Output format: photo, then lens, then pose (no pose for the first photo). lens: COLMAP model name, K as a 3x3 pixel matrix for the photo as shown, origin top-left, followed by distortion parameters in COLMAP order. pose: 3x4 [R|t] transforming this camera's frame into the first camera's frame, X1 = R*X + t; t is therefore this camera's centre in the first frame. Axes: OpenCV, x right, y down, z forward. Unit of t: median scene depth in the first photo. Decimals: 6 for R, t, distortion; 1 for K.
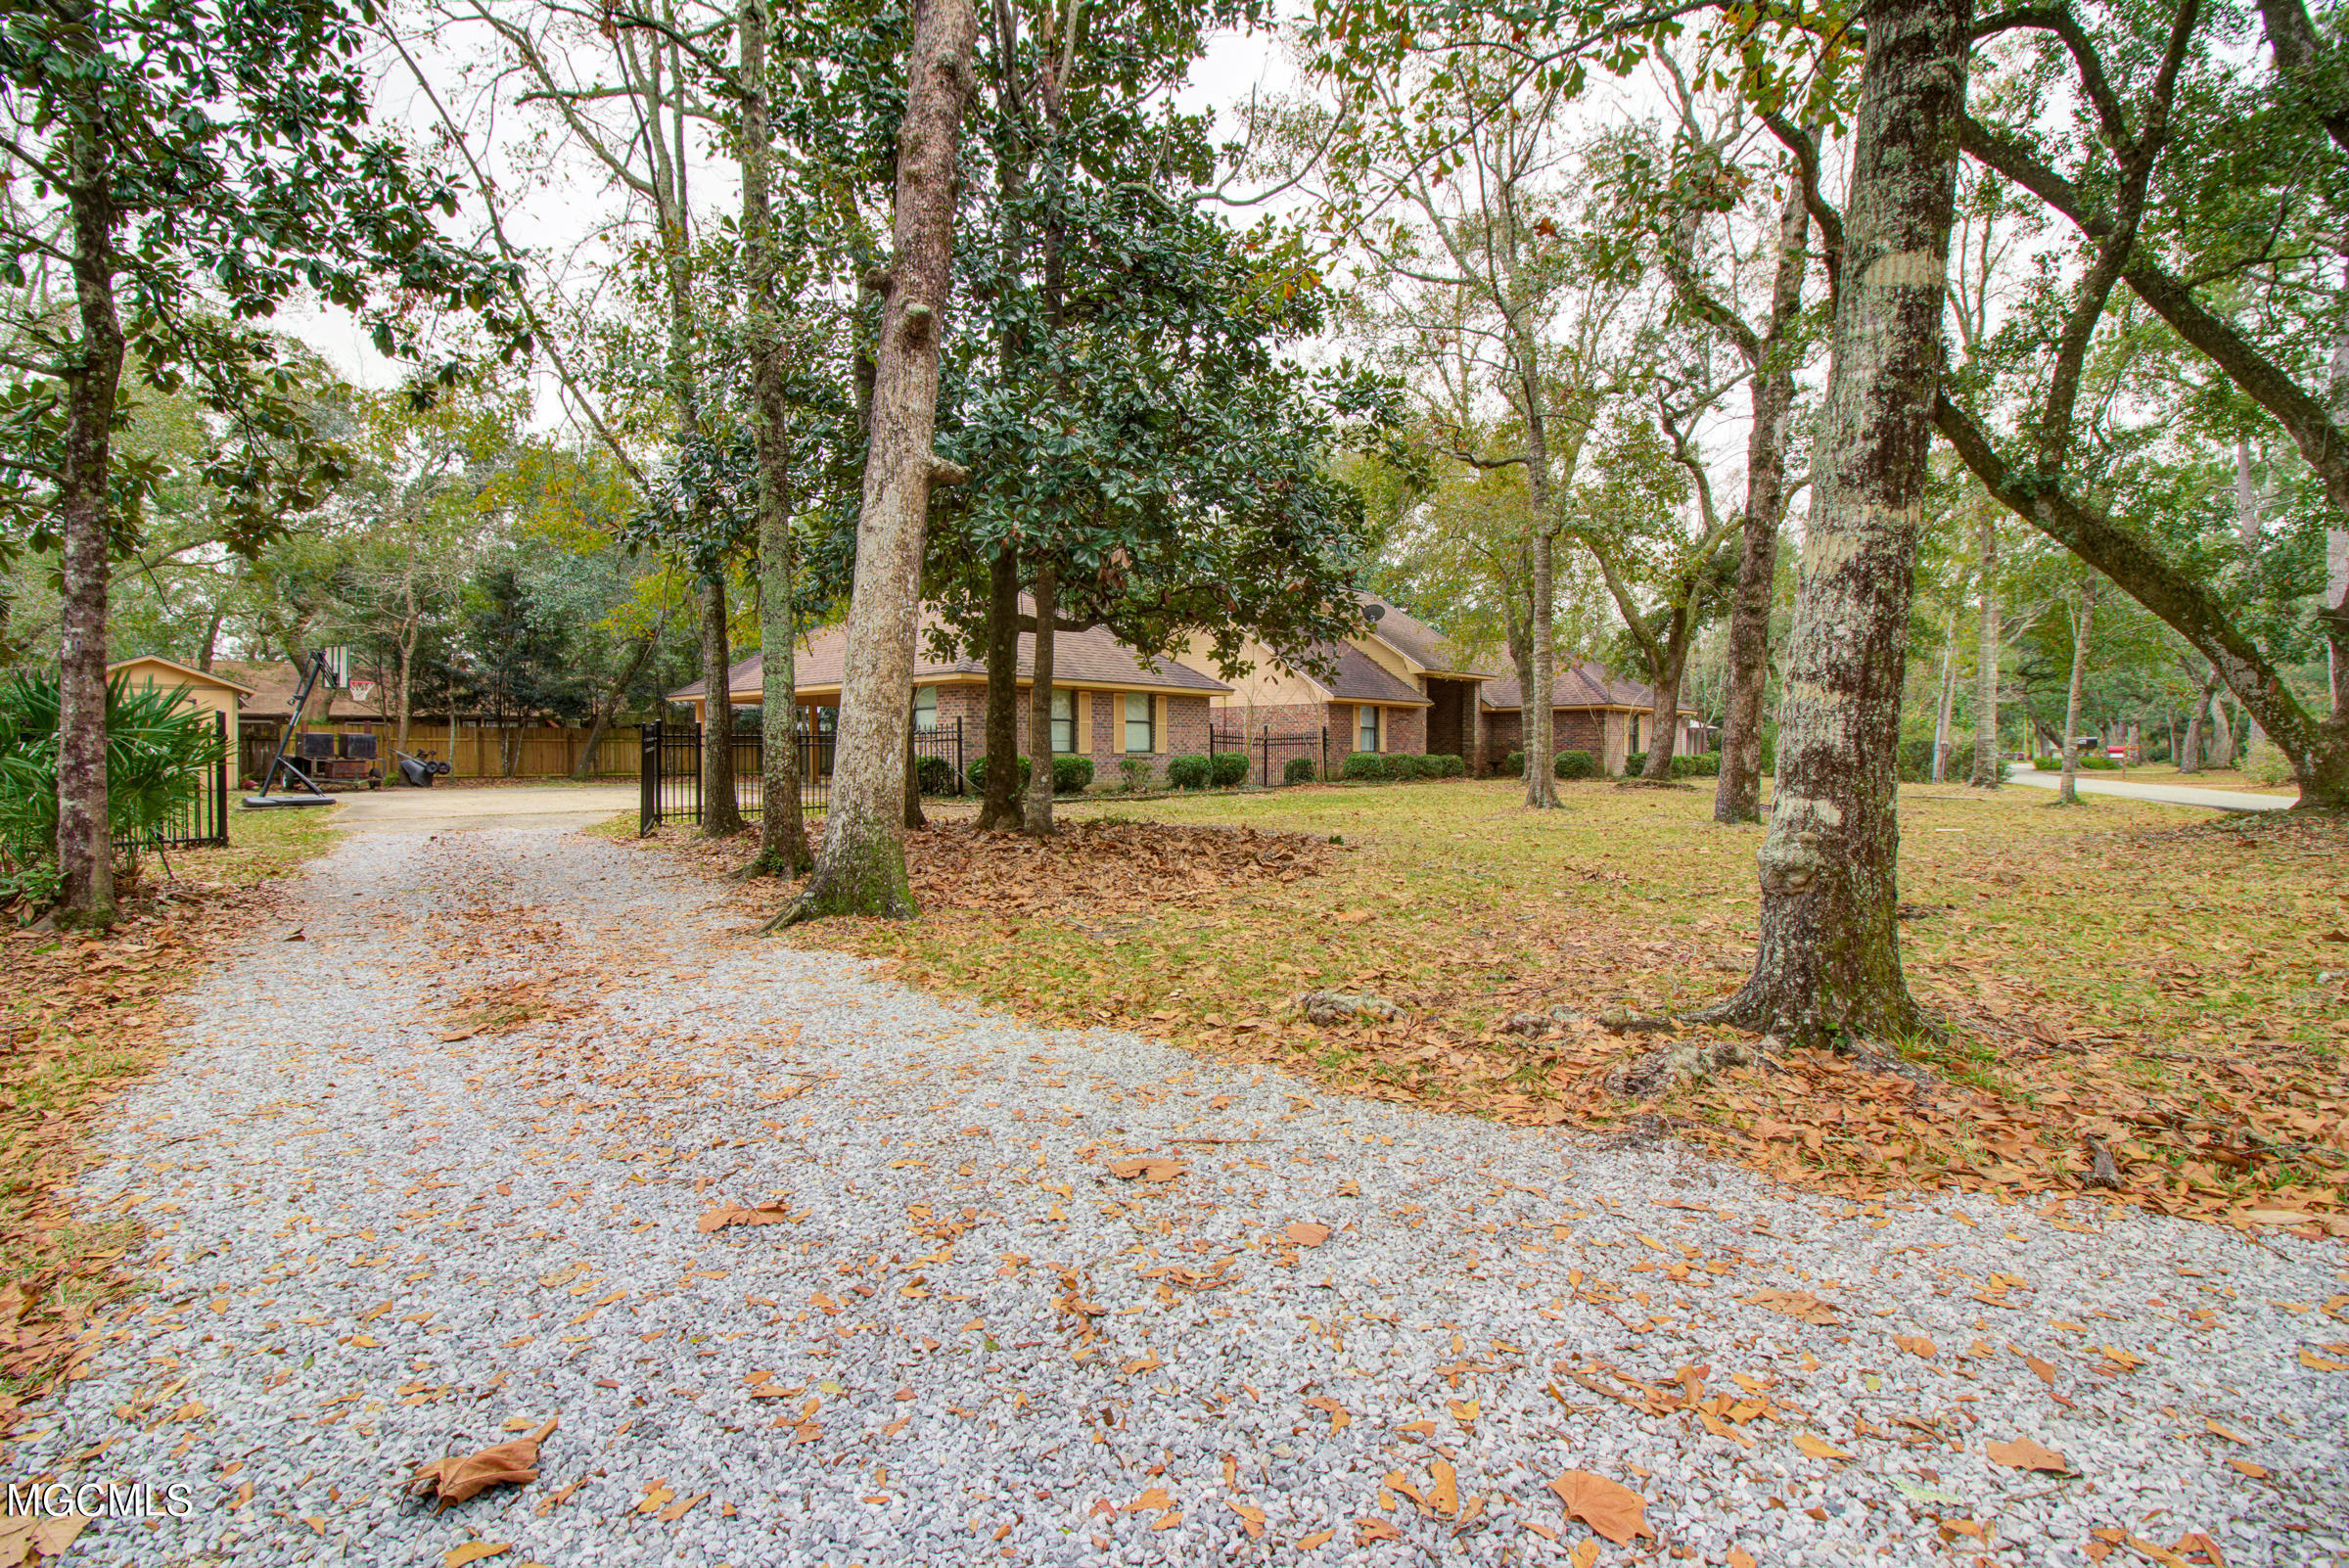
lens RADIAL K [[1088.4, 0, 1180.4], [0, 1088.4, 777.9], [0, 0, 1]] dist [-0.007125, -0.008272]
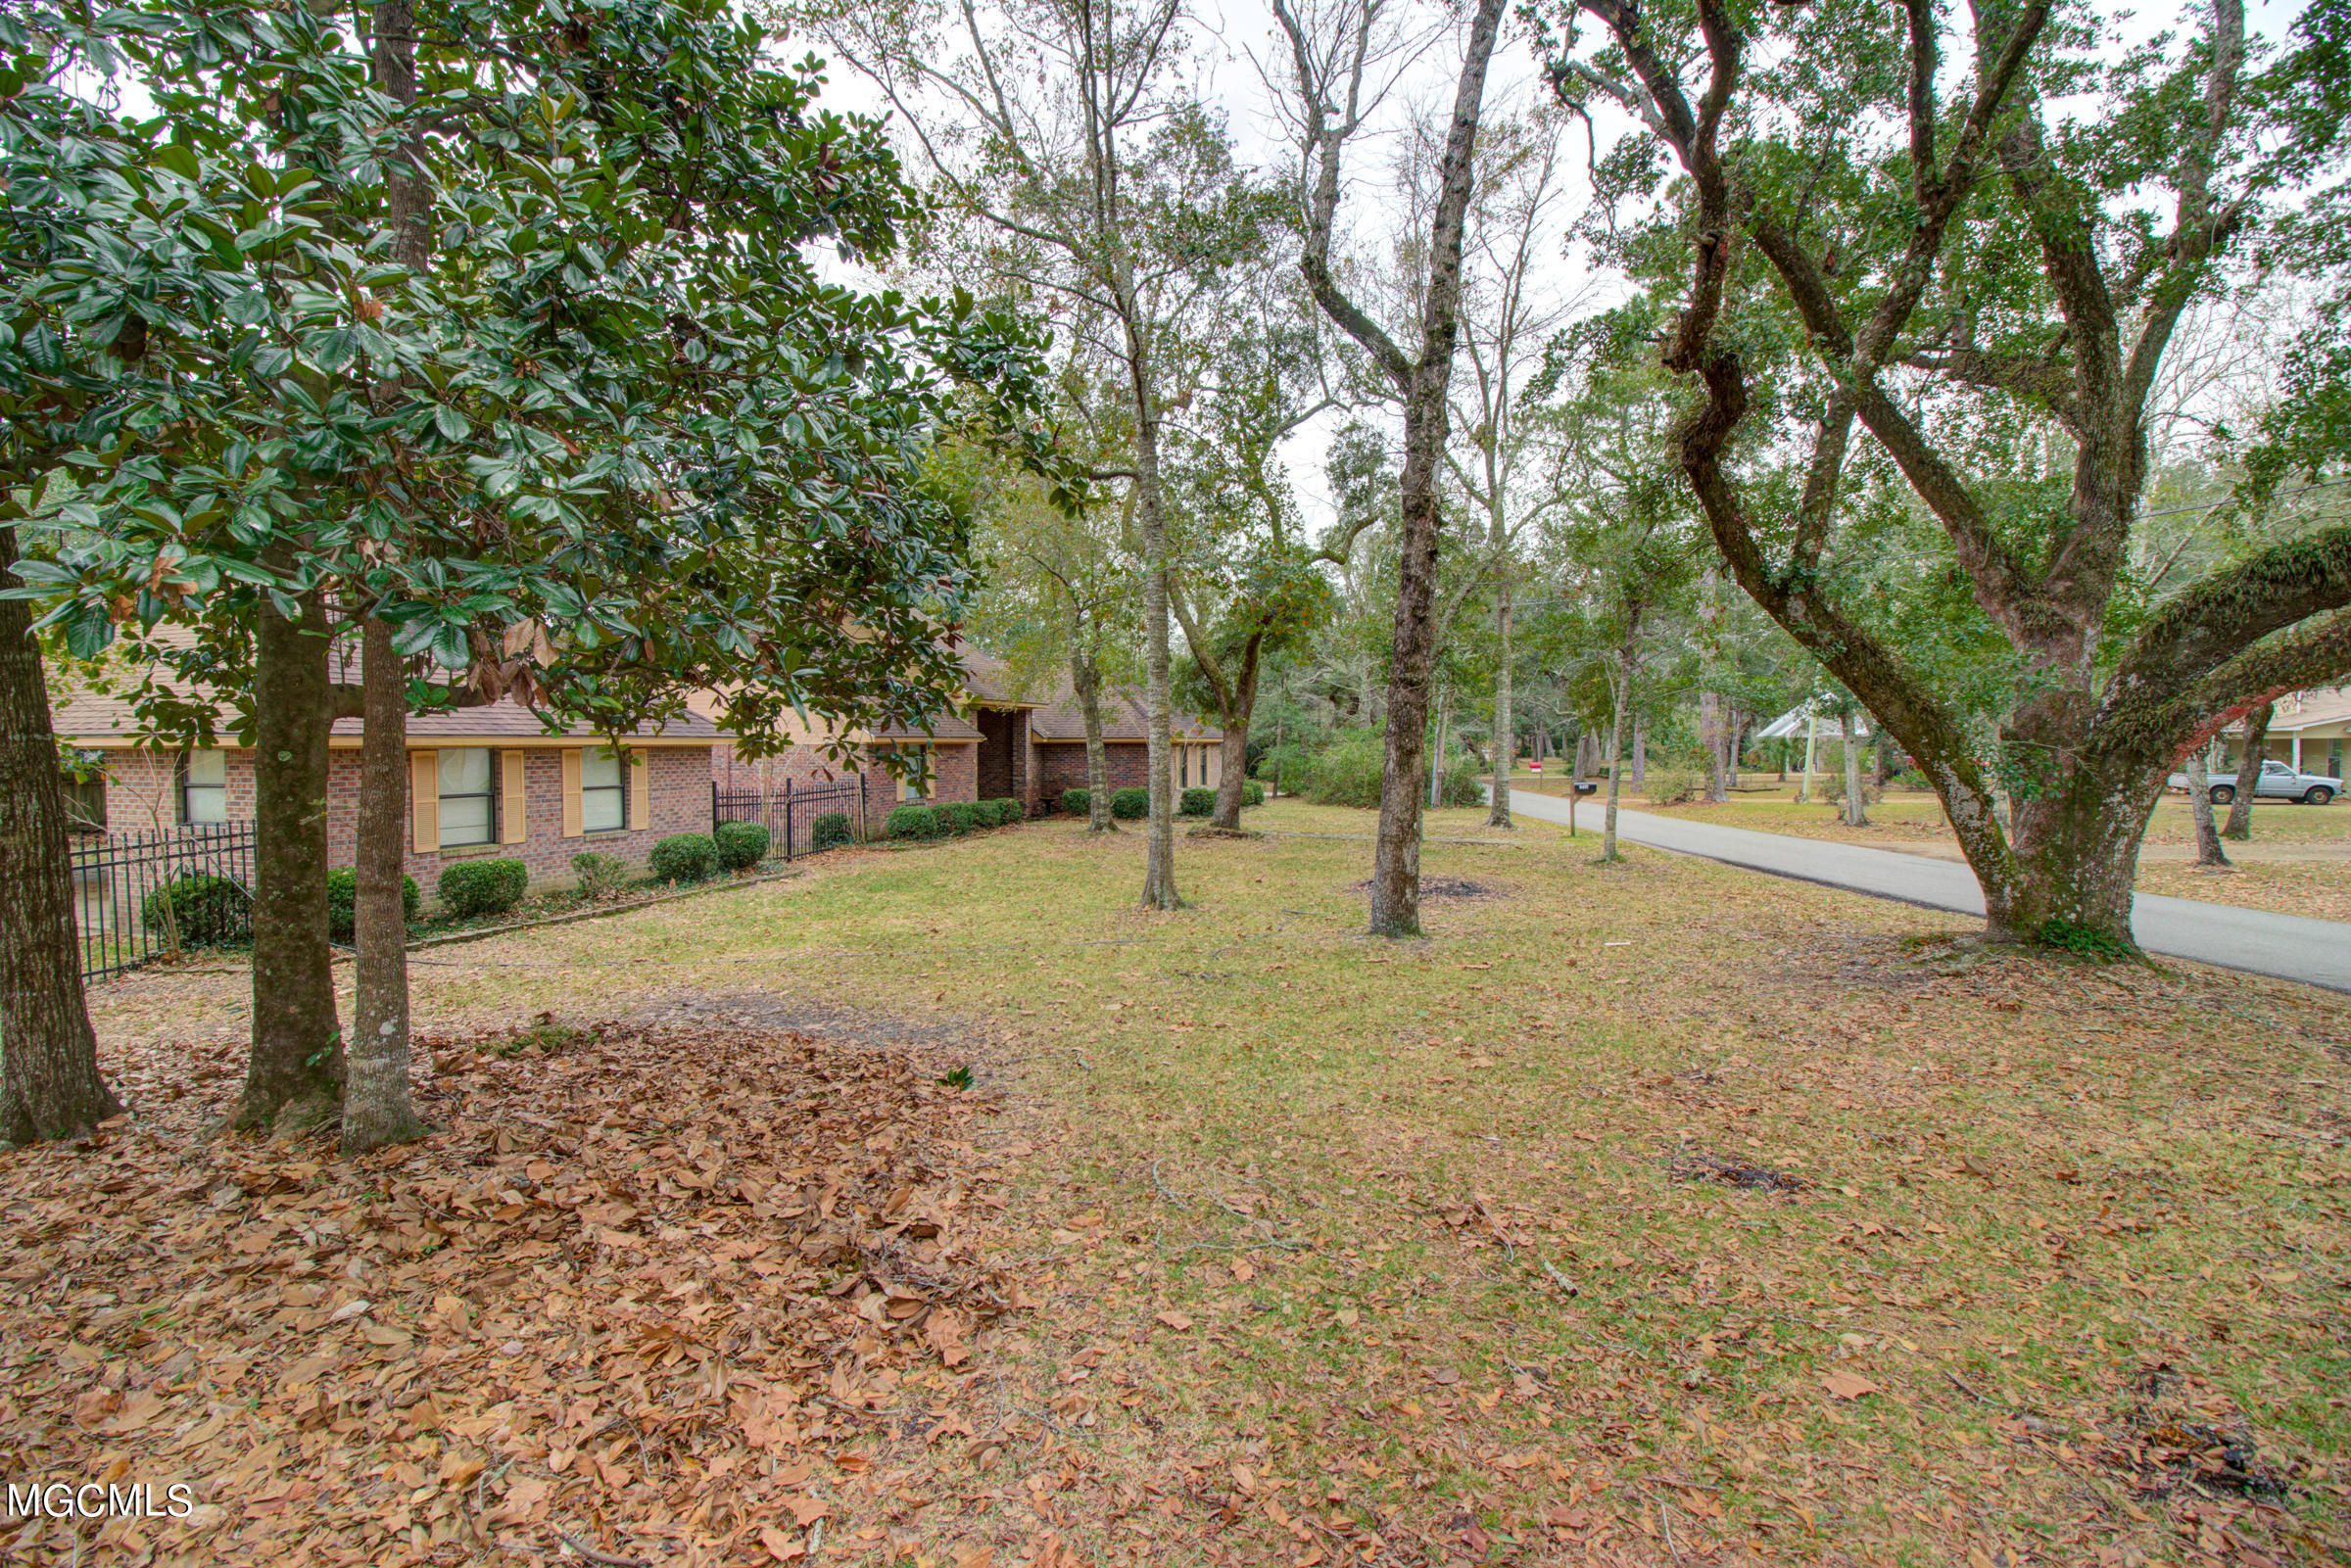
lens RADIAL K [[1089.2, 0, 1157.9], [0, 1089.2, 781.1], [0, 0, 1]] dist [-0.007125, -0.008272]
pose [[0.909925, -0.010544, 0.414638, -0.005203], [0.005862, 0.999904, 0.012563, -0.088726], [-0.414731, -0.009001, 0.909900, 0.304470]]
